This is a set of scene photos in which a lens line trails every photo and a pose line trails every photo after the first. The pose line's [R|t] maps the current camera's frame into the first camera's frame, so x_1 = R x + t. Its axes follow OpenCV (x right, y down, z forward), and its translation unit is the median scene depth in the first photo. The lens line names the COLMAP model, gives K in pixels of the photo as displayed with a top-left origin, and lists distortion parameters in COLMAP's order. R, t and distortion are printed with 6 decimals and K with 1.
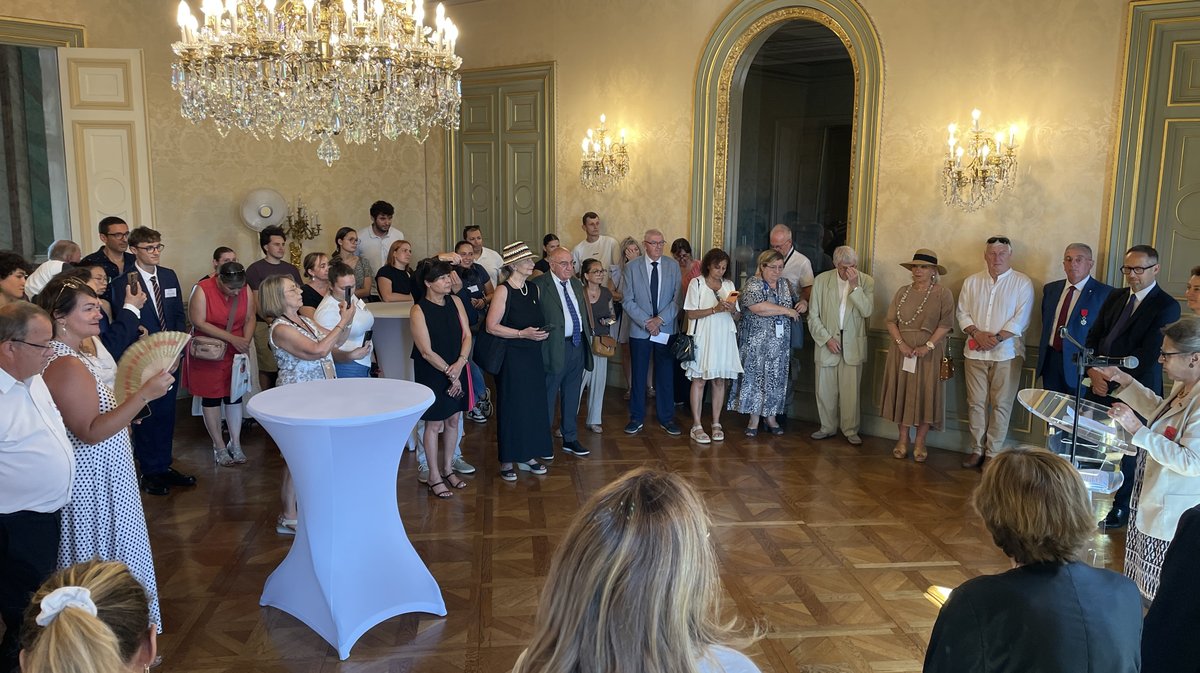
lens RADIAL K [[878.7, 0, 612.0], [0, 878.7, 337.1], [0, 0, 1]] dist [0.074177, -0.102787]
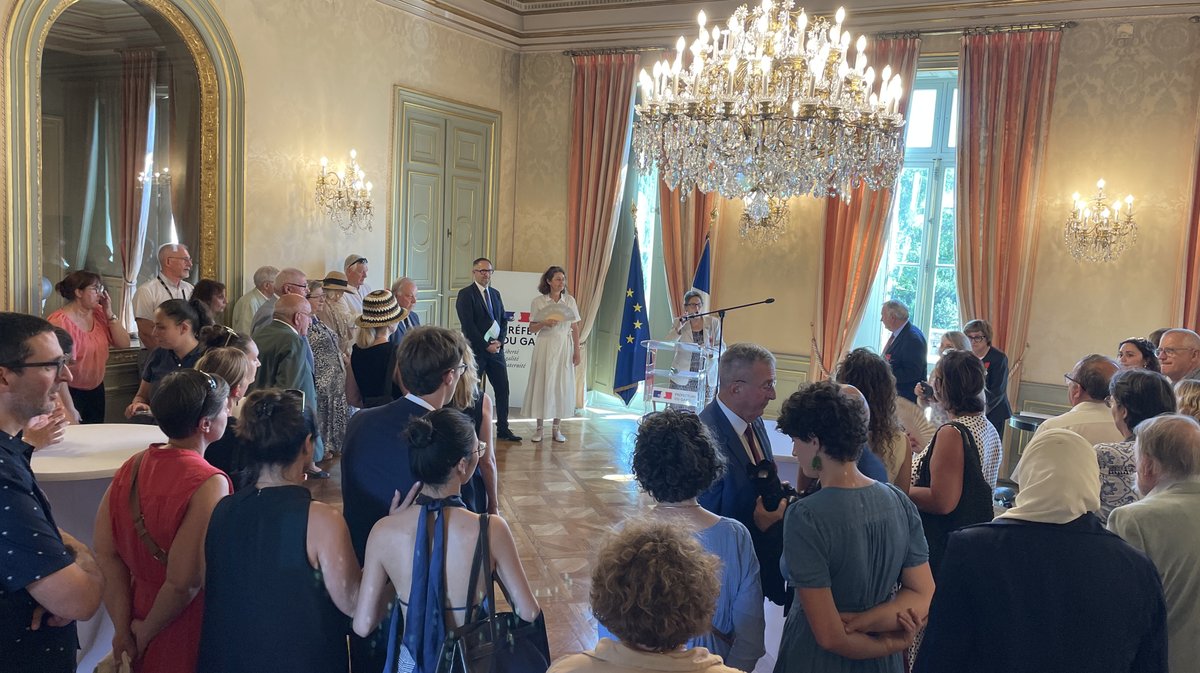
lens RADIAL K [[878.7, 0, 609.0], [0, 878.7, 332.4], [0, 0, 1]] dist [0.074177, -0.102787]
pose [[-0.157583, -0.141553, 0.977308, -0.760840], [0.089680, 0.983532, 0.156915, -0.154718], [-0.983425, 0.112372, -0.142293, 0.772531]]
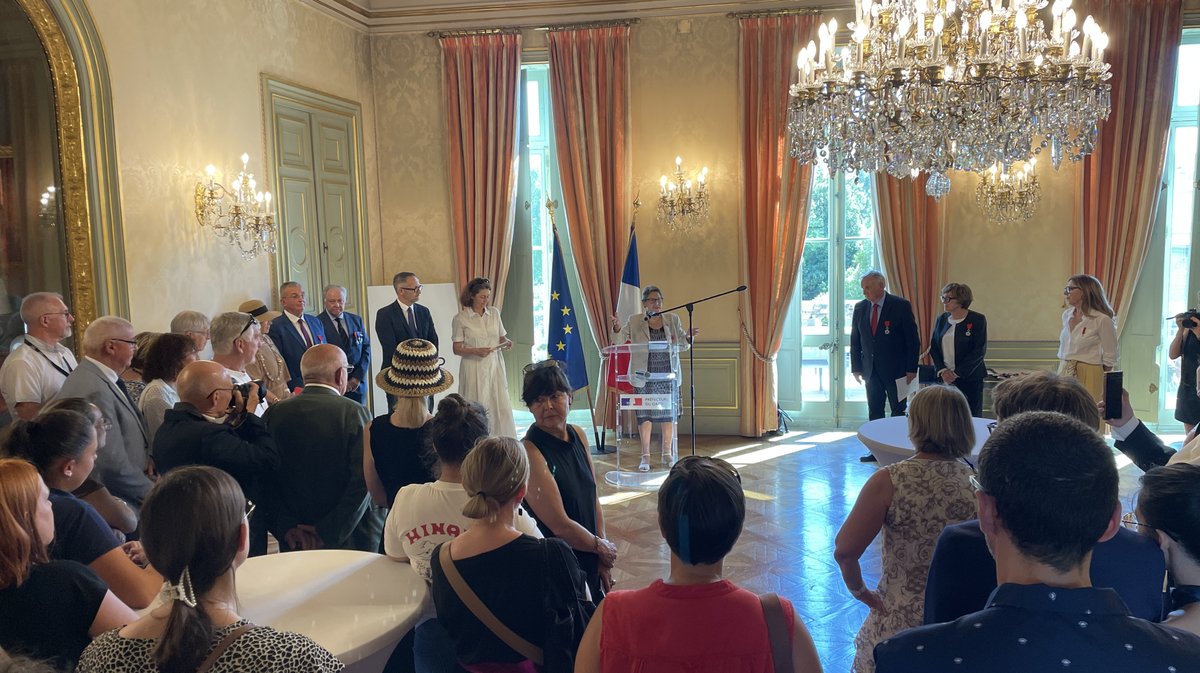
lens RADIAL K [[878.7, 0, 609.1], [0, 878.7, 331.1], [0, 0, 1]] dist [0.074177, -0.102787]
pose [[-0.468702, -0.111495, 0.876292, -0.574406], [0.146796, 0.968378, 0.201728, -0.186867], [-0.871074, 0.223186, -0.437514, 1.008146]]
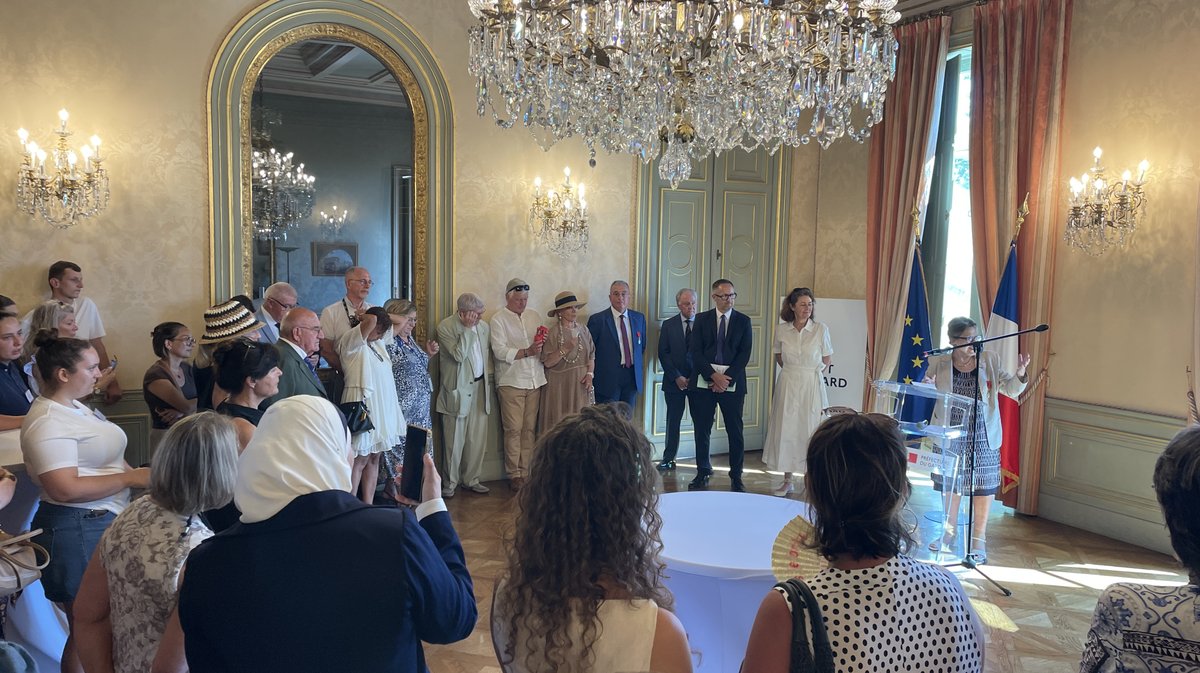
lens RADIAL K [[878.7, 0, 614.3], [0, 878.7, 331.0], [0, 0, 1]] dist [0.074177, -0.102787]
pose [[0.398954, -0.093737, 0.912167, -0.548827], [0.125995, 0.990930, 0.046725, -0.085397], [-0.908274, 0.096288, 0.407146, 0.457227]]
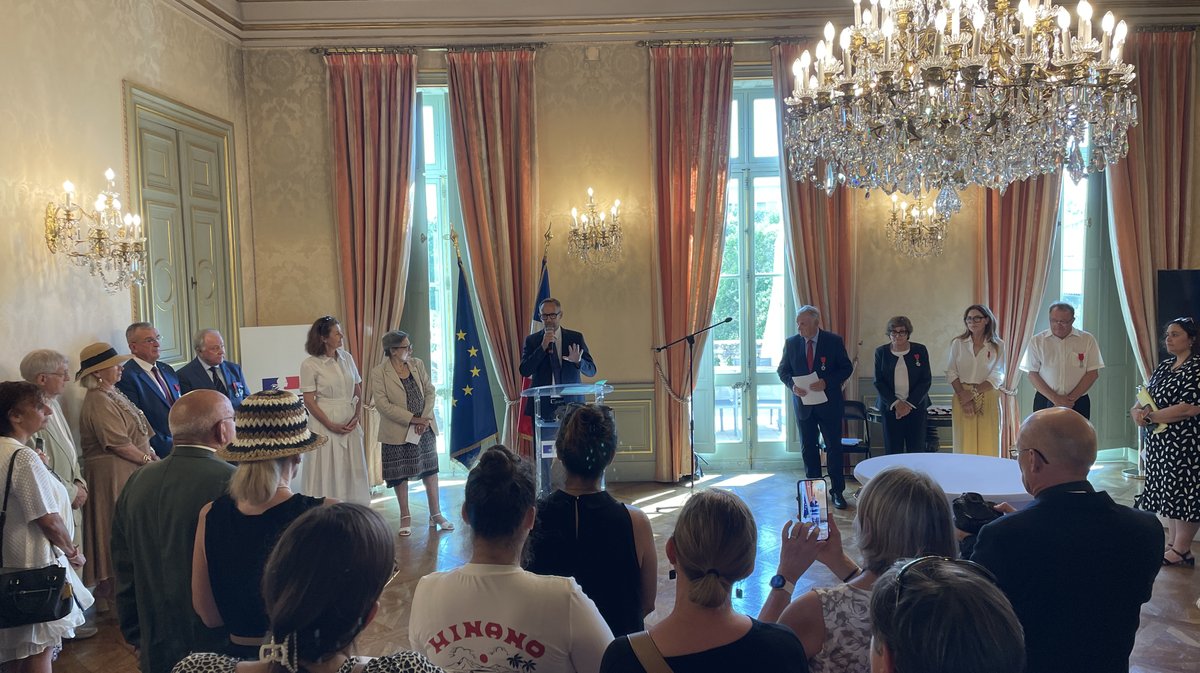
lens RADIAL K [[878.7, 0, 600.5], [0, 878.7, 334.0], [0, 0, 1]] dist [0.074177, -0.102787]
pose [[-0.604331, -0.064843, 0.794090, -0.466849], [0.128809, 0.975619, 0.177695, -0.177247], [-0.786252, 0.209672, -0.581245, 1.037095]]
